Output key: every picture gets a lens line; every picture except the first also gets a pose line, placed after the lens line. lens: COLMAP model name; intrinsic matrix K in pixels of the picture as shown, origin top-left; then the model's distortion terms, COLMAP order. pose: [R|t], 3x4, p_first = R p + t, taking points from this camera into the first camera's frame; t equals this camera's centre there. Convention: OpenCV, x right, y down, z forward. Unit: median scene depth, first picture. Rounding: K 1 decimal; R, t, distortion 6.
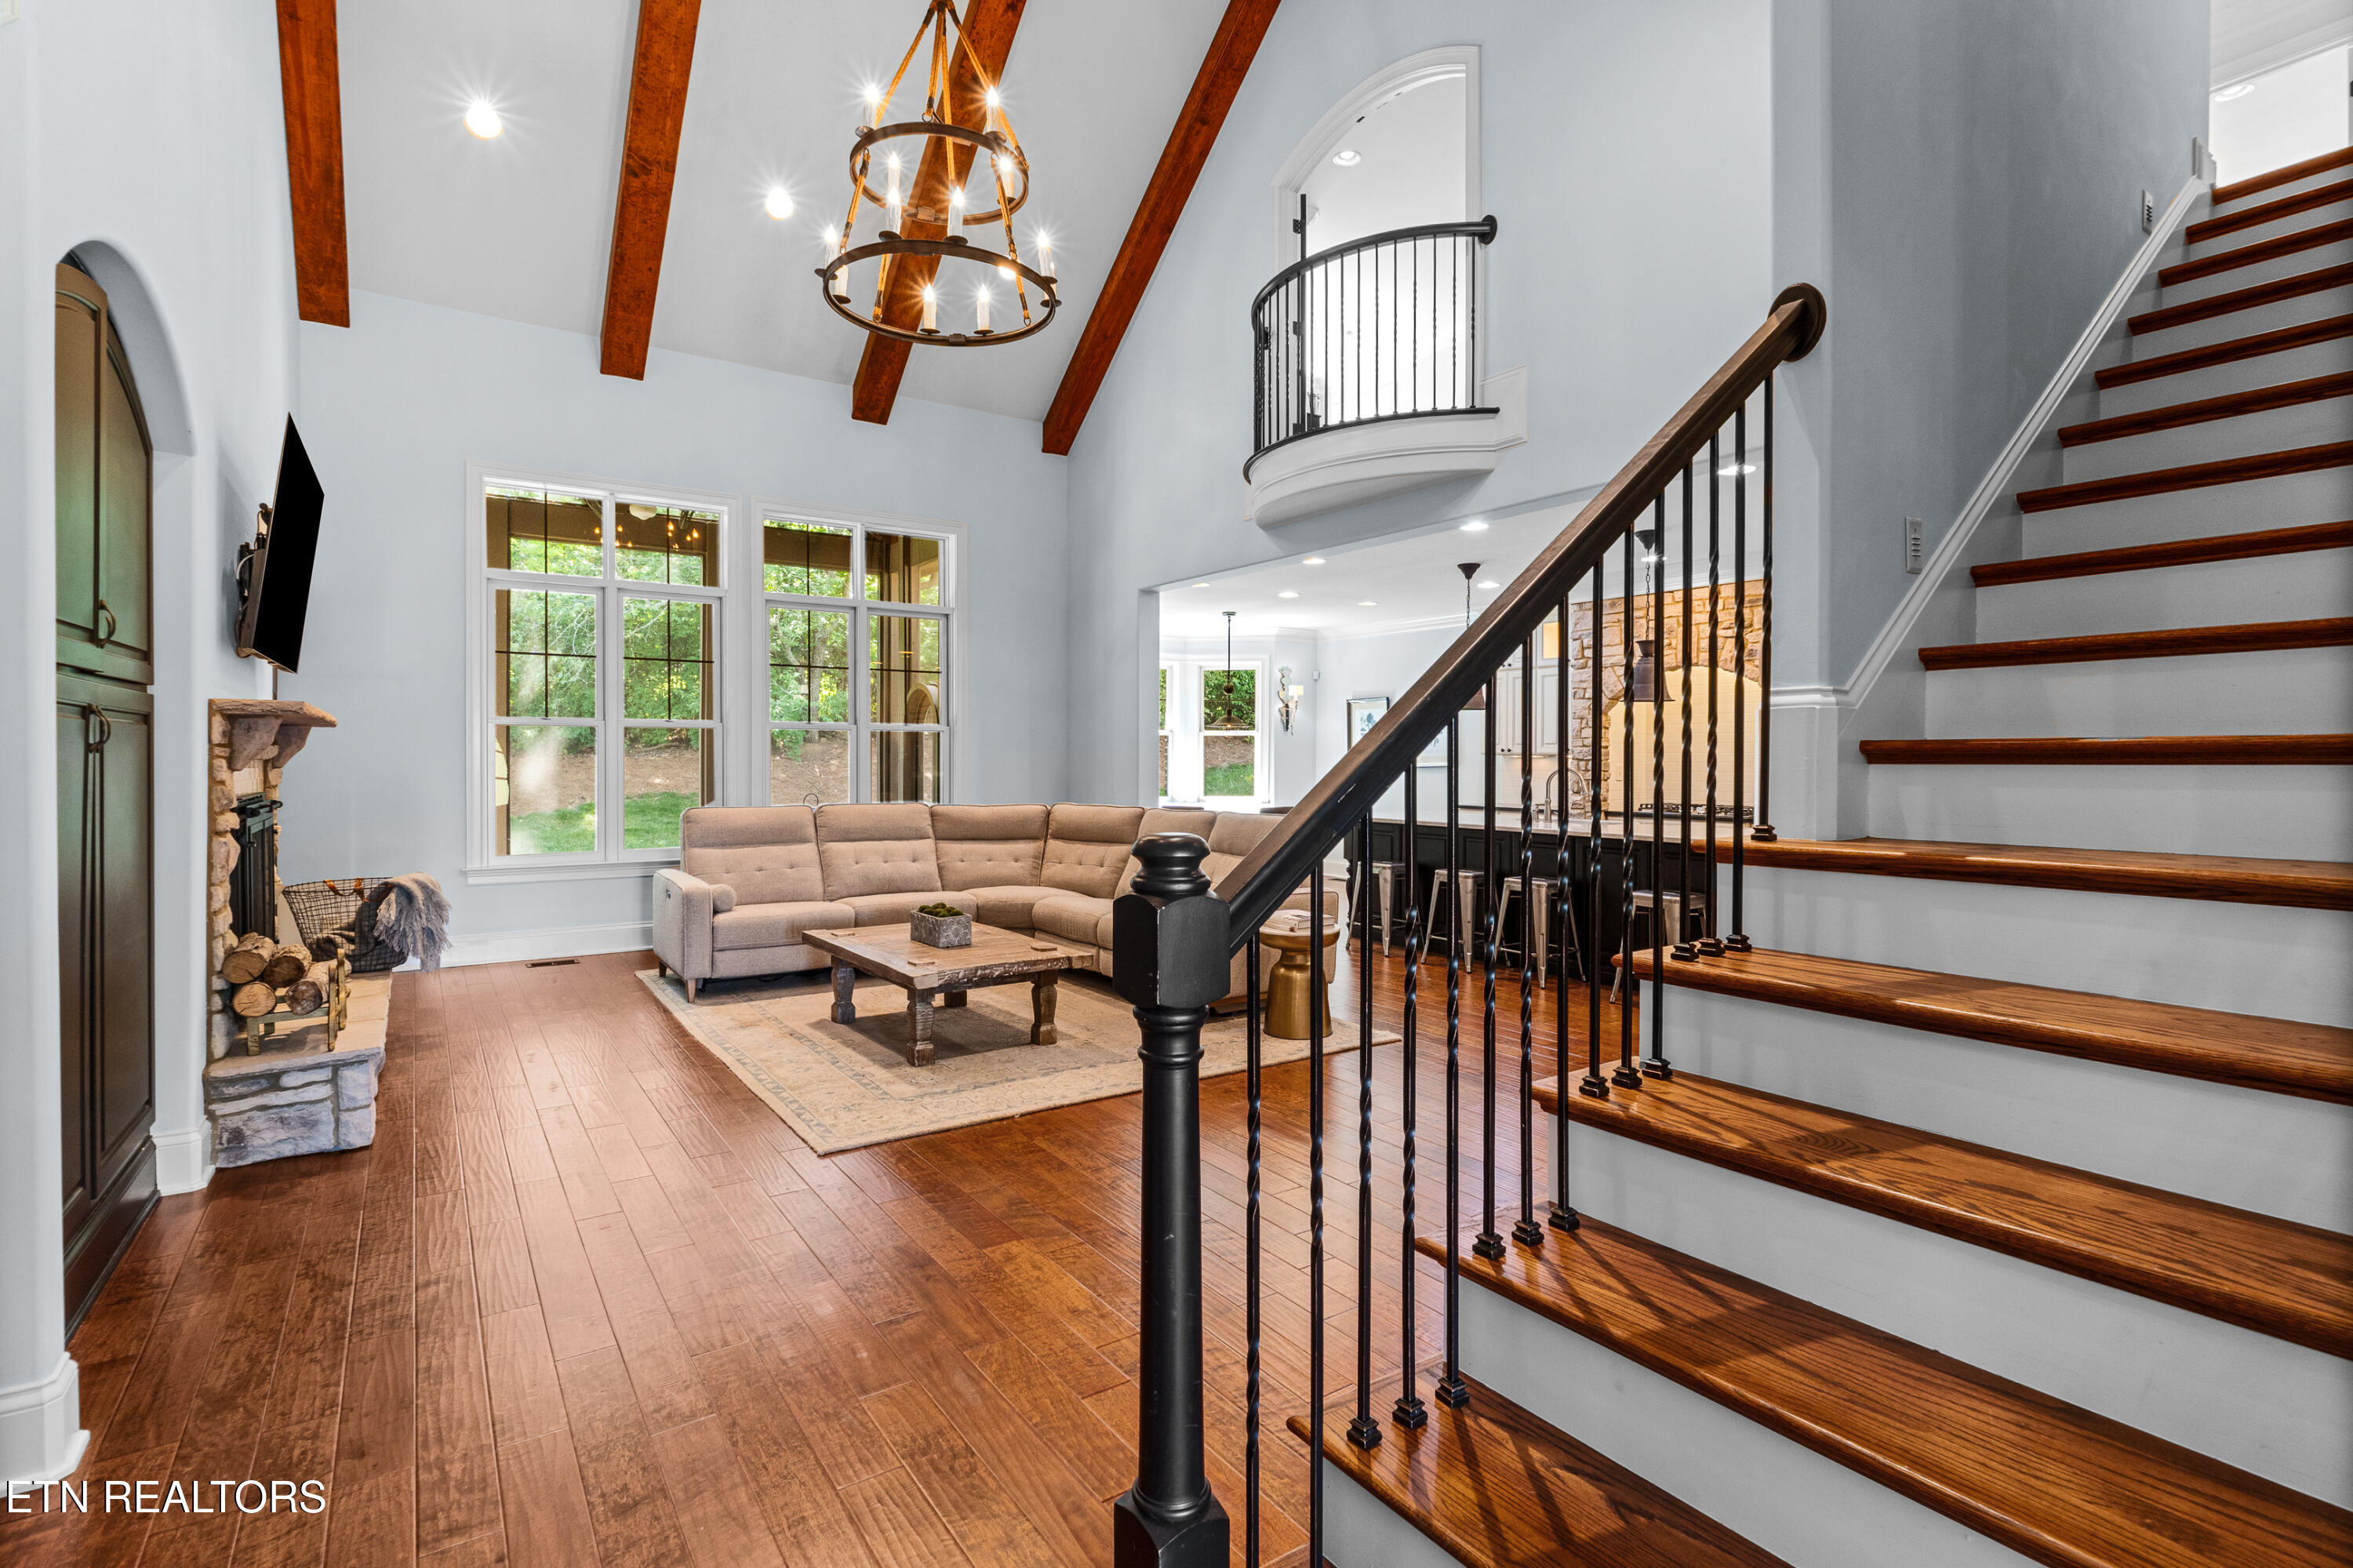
lens RADIAL K [[1107.6, 0, 1174.2], [0, 1107.6, 773.3], [0, 0, 1]] dist [-0.000439, -0.000188]
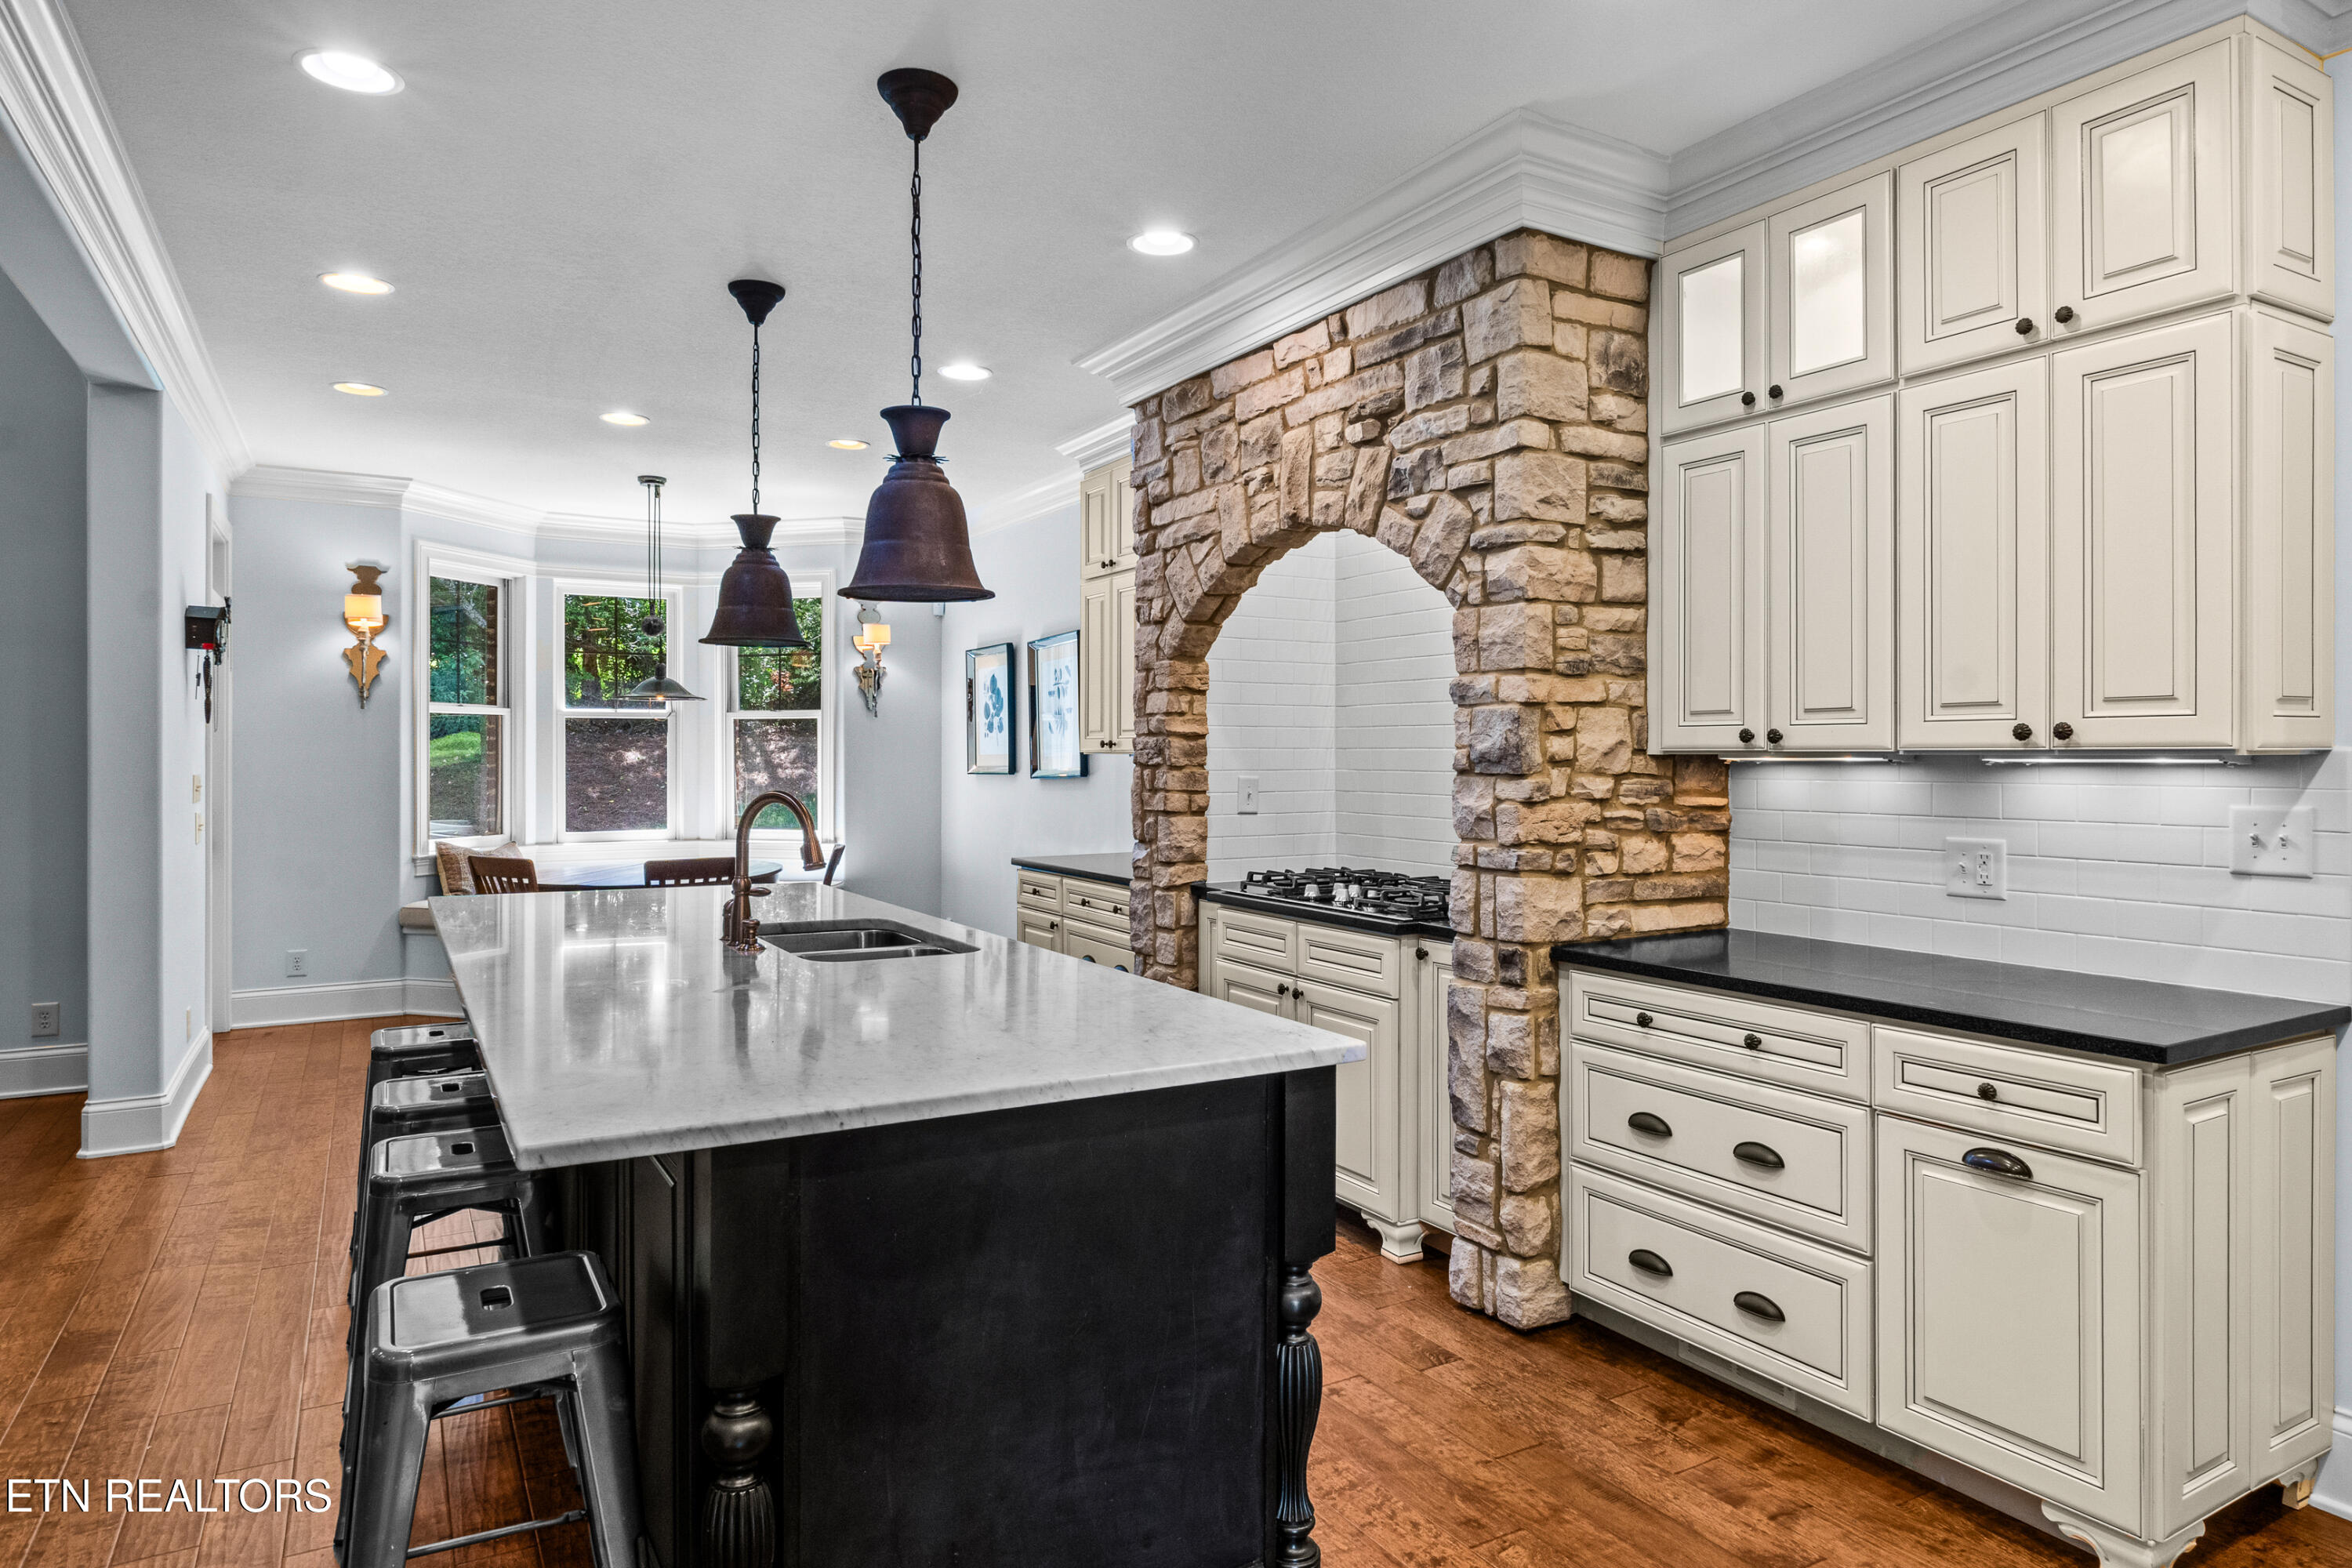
lens RADIAL K [[1389.6, 0, 1168.1], [0, 1389.6, 750.8], [0, 0, 1]] dist [0.003085, 0.000765]
pose [[0.996490, -0.002013, -0.083688, 0.653329], [0.000641, 0.999865, -0.016425, -0.013971], [0.083710, 0.016314, 0.996357, 0.718473]]
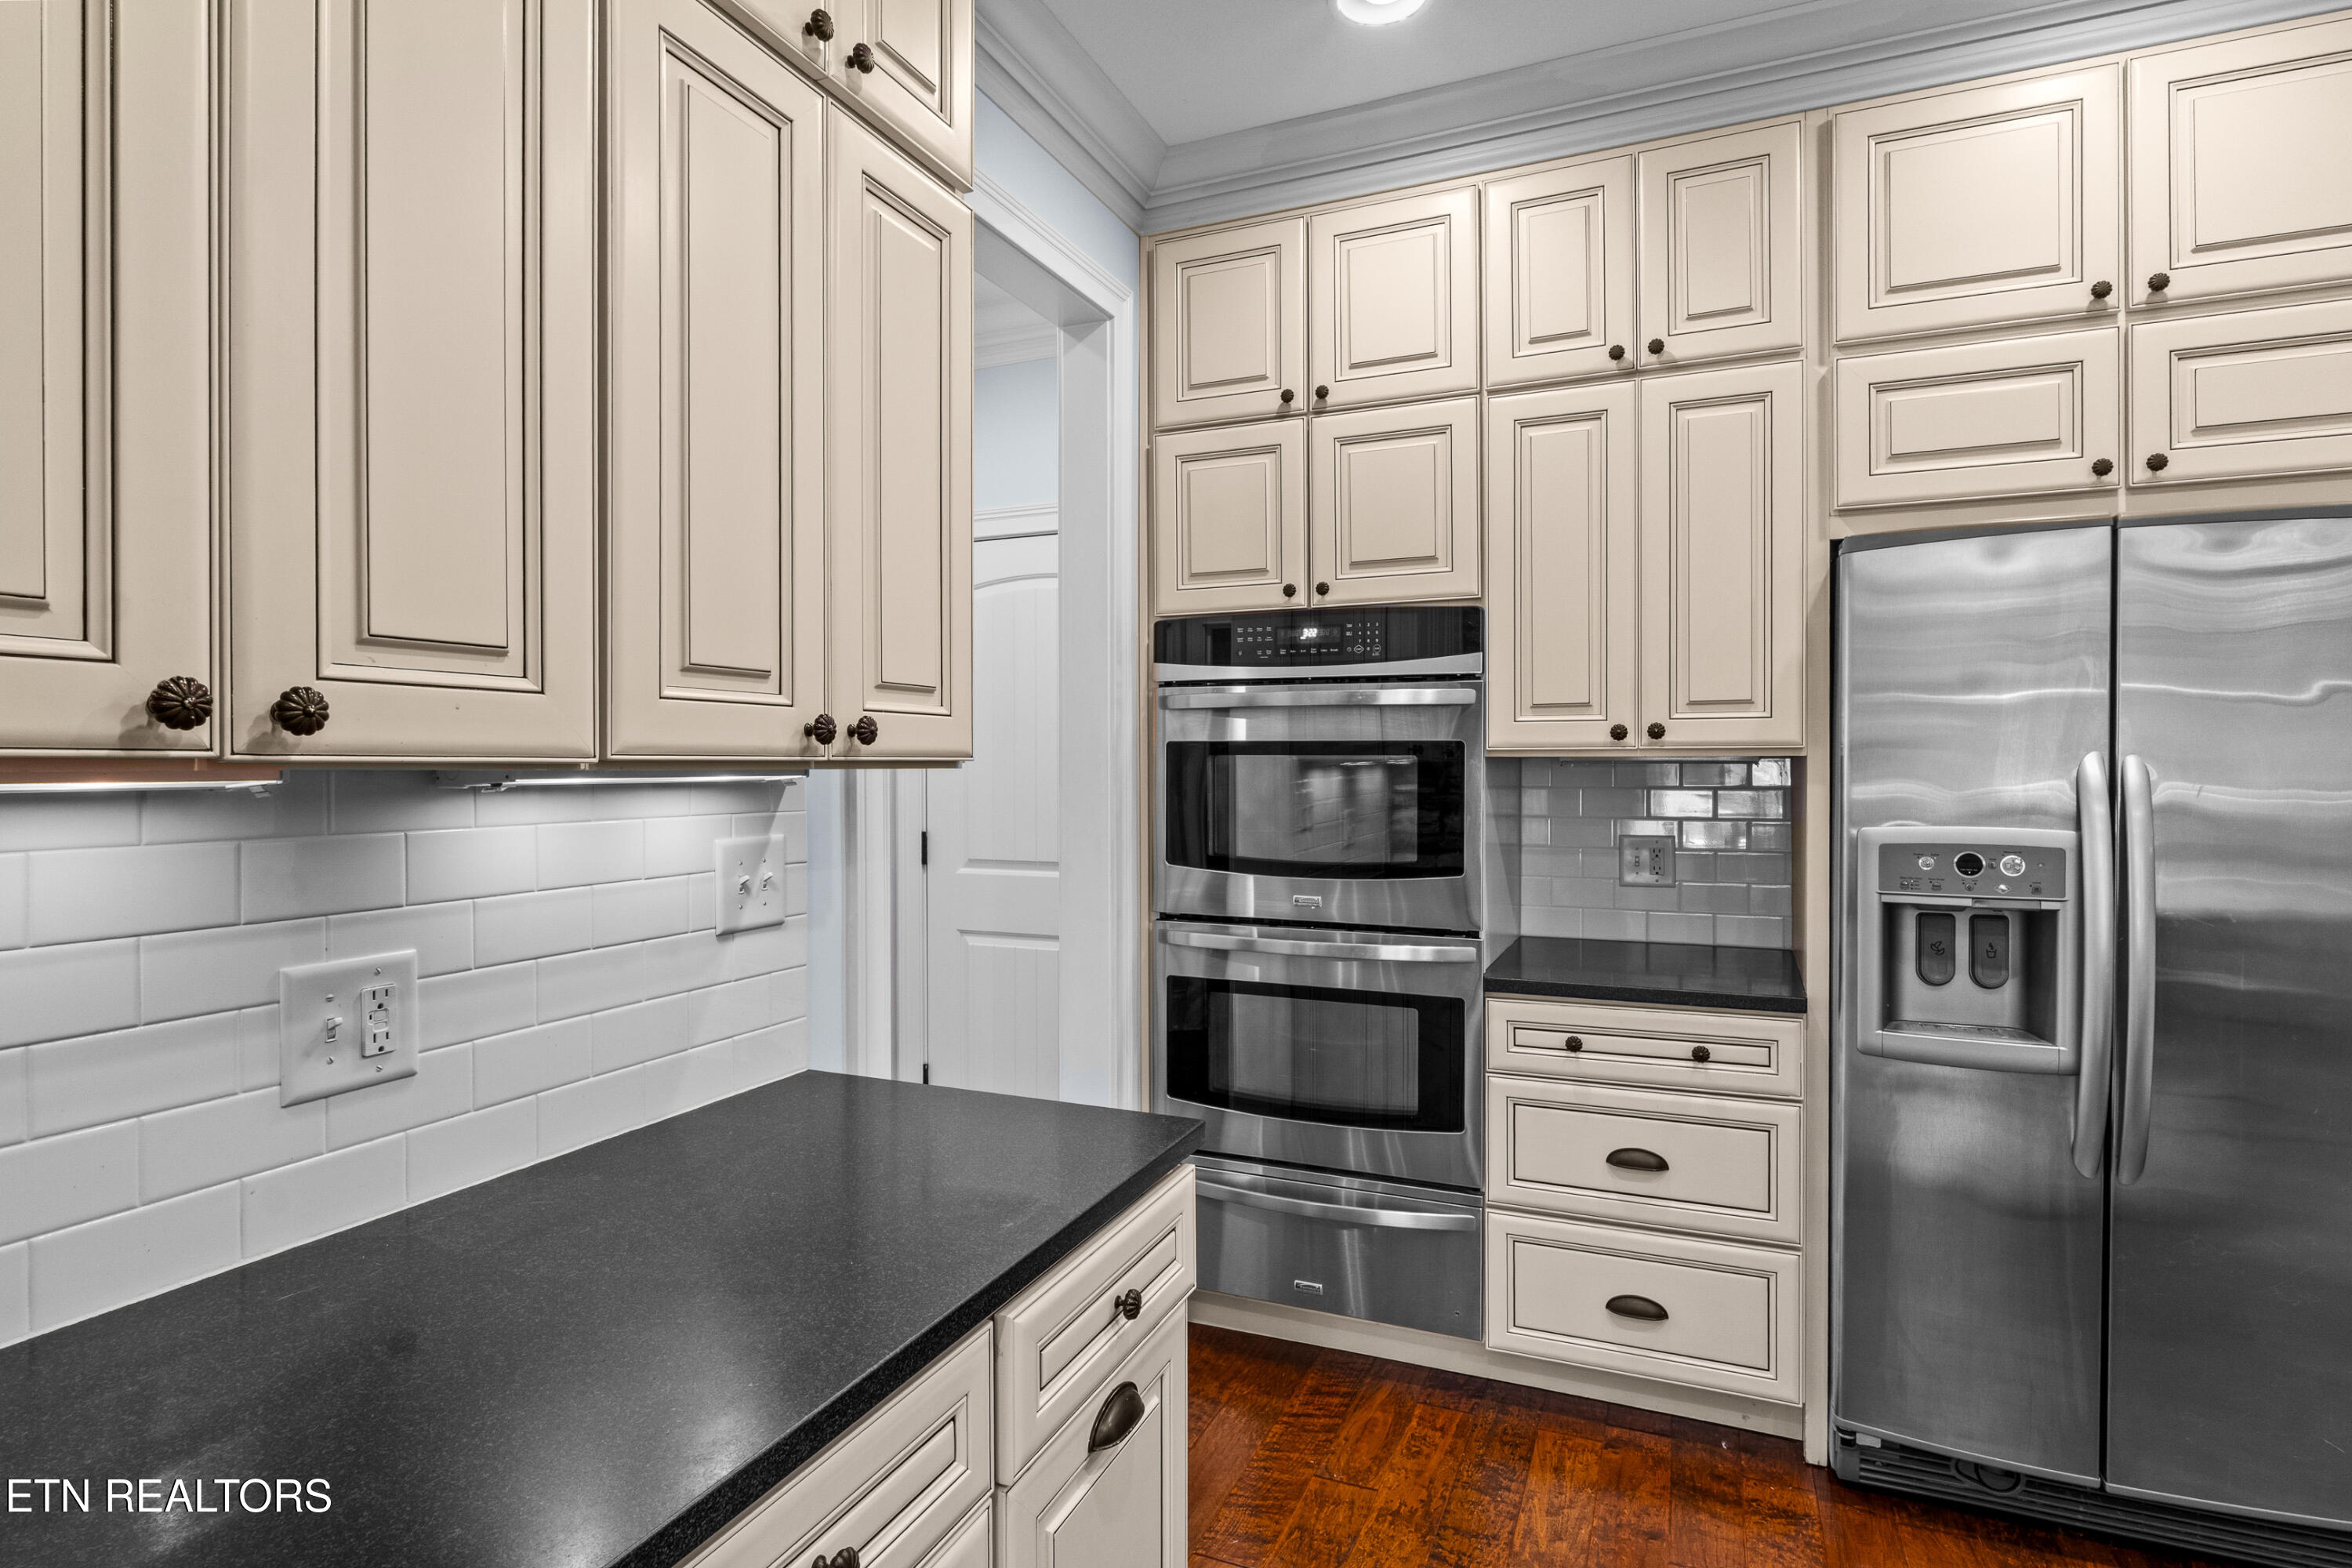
lens RADIAL K [[1206.7, 0, 1175.2], [0, 1206.7, 772.0], [0, 0, 1]] dist [-0.000537, -0.000478]
pose [[-0.533942, -0.001989, 0.845519, 0.666278], [0.015922, 0.999796, 0.012406, -0.021154], [-0.845371, 0.020087, -0.533801, 1.264209]]
